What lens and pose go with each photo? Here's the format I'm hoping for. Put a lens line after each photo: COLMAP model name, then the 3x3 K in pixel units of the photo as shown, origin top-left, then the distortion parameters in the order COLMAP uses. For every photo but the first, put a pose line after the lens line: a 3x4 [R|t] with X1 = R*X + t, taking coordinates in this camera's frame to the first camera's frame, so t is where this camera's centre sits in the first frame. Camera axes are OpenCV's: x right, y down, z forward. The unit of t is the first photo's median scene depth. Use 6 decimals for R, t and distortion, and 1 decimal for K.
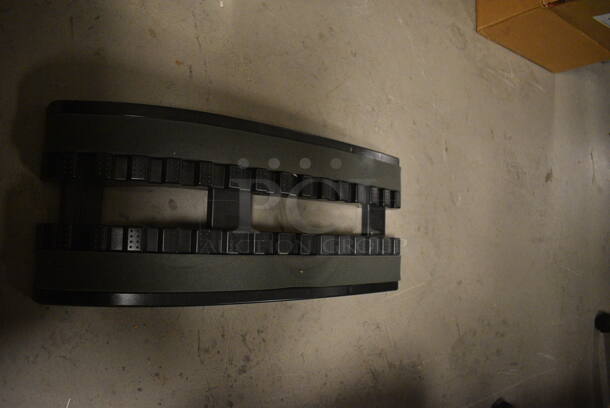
lens RADIAL K [[469.0, 0, 304.9], [0, 469.0, 190.0], [0, 0, 1]] dist [-0.090629, 0.003058]
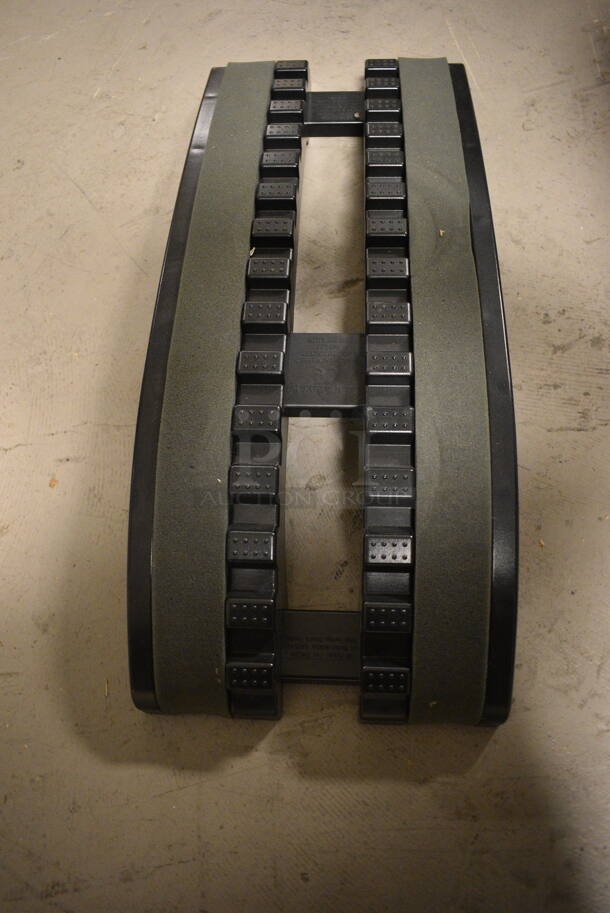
lens RADIAL K [[701.9, 0, 281.4], [0, 701.9, 459.5], [0, 0, 1]] dist [-0.090629, 0.003058]
pose [[-0.028849, -0.973648, -0.226225, -0.070810], [0.999463, -0.031618, 0.008622, -0.013975], [-0.015548, -0.225855, 0.974037, 0.210086]]
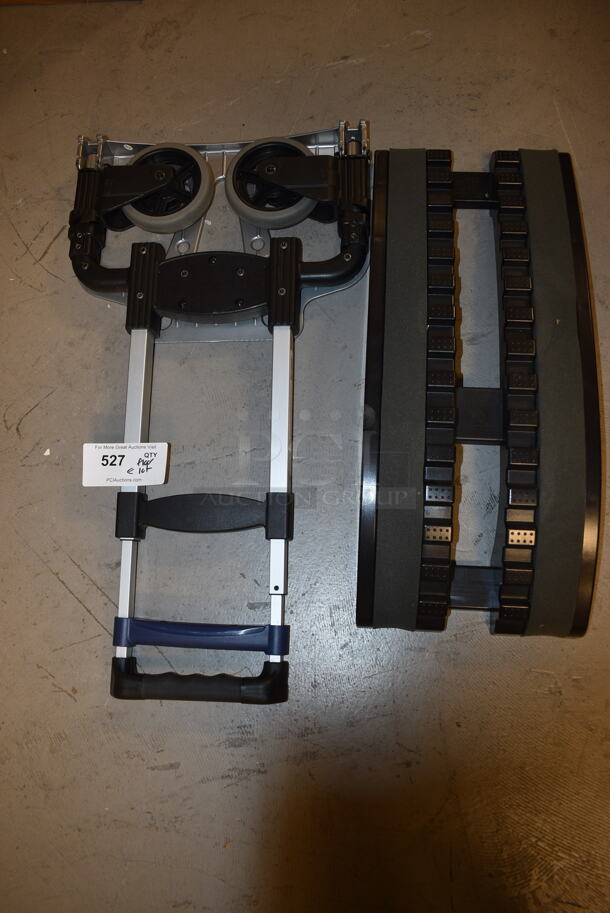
lens RADIAL K [[701.9, 0, 281.4], [0, 701.9, 459.5], [0, 0, 1]] dist [-0.090629, 0.003058]
pose [[-0.032982, -0.930045, -0.365964, 0.203345], [0.999117, -0.021152, -0.036289, -0.232174], [0.026009, -0.366837, 0.929921, -0.128715]]
